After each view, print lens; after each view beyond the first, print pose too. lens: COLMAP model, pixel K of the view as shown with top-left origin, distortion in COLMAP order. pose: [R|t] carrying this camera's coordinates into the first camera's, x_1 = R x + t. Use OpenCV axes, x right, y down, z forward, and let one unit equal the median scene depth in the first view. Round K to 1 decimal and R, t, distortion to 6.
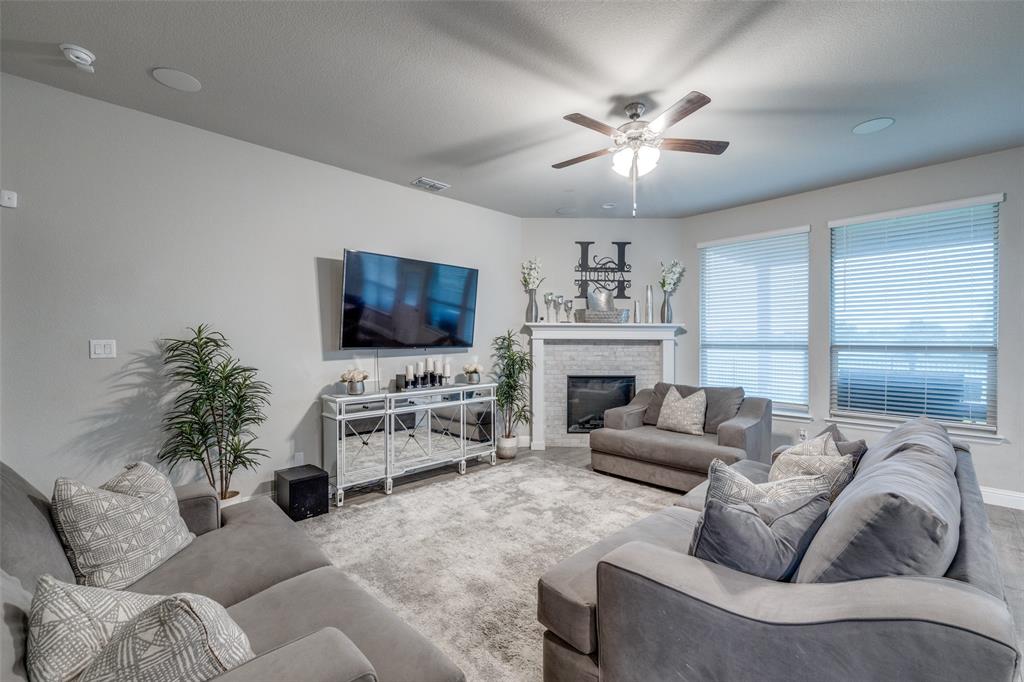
lens RADIAL K [[426.4, 0, 501.5], [0, 426.4, 343.3], [0, 0, 1]] dist [0.000263, -0.000272]
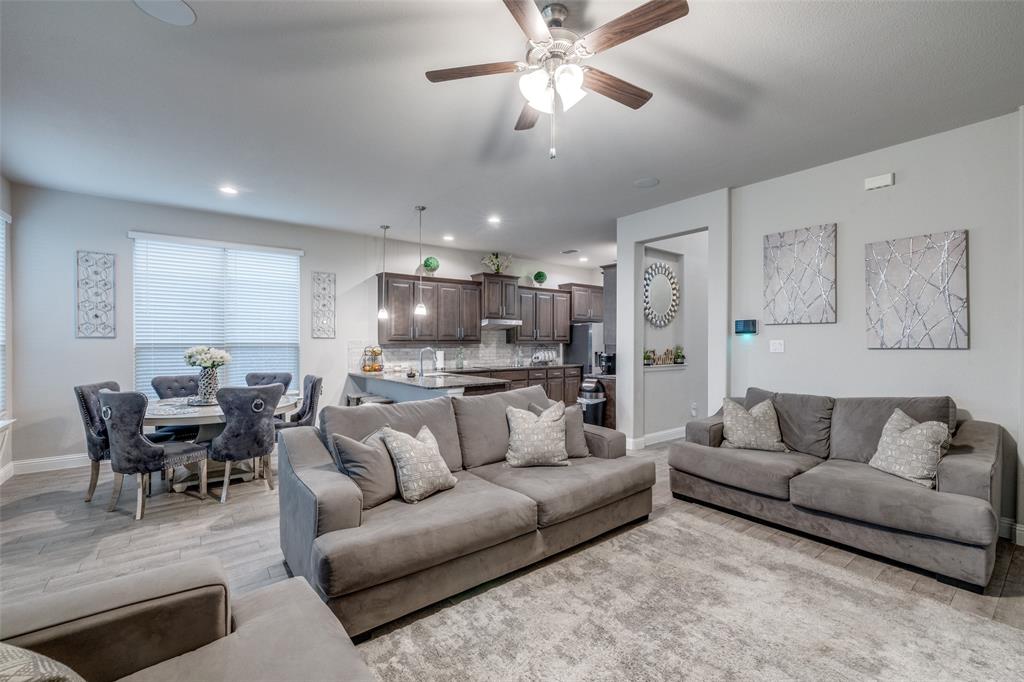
lens RADIAL K [[426.4, 0, 501.5], [0, 426.4, 343.3], [0, 0, 1]] dist [0.000263, -0.000272]
pose [[-0.992807, -0.002606, 0.119696, 0.173338], [-0.001417, 0.999949, 0.010021, -0.003587], [-0.119716, 0.009780, -0.992760, 0.943421]]
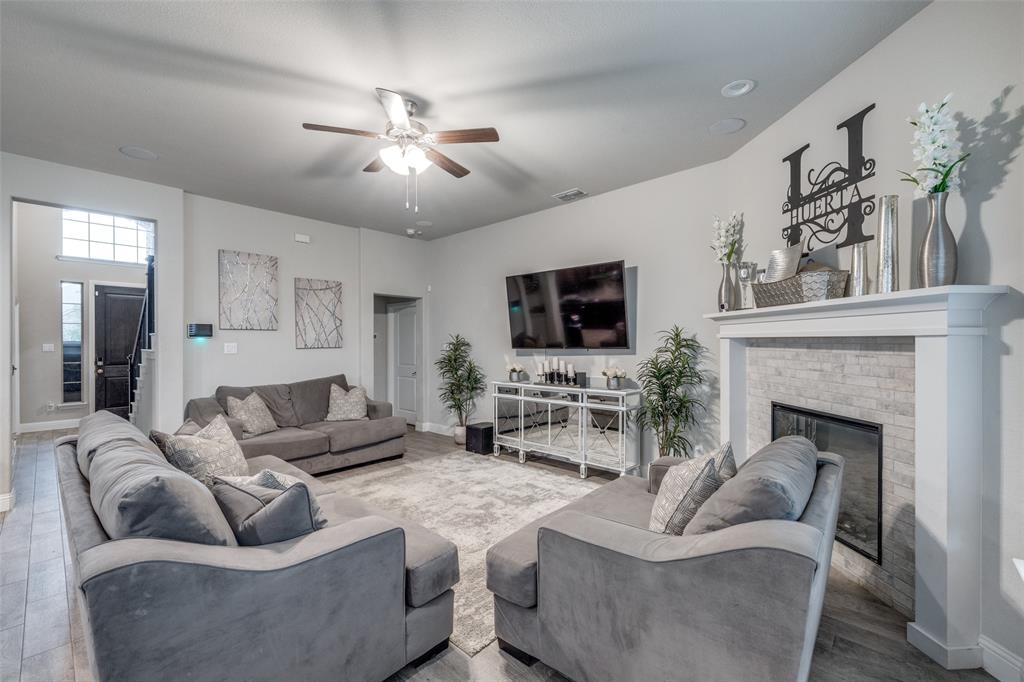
lens RADIAL K [[426.5, 0, 524.1], [0, 426.5, 343.0], [0, 0, 1]] dist [0.002085, 0.000039]
pose [[0.085702, 0.000719, -0.996321, 0.720508], [0.000528, 1.000000, 0.000767, -0.002973], [0.996321, -0.000591, 0.085702, 0.647327]]
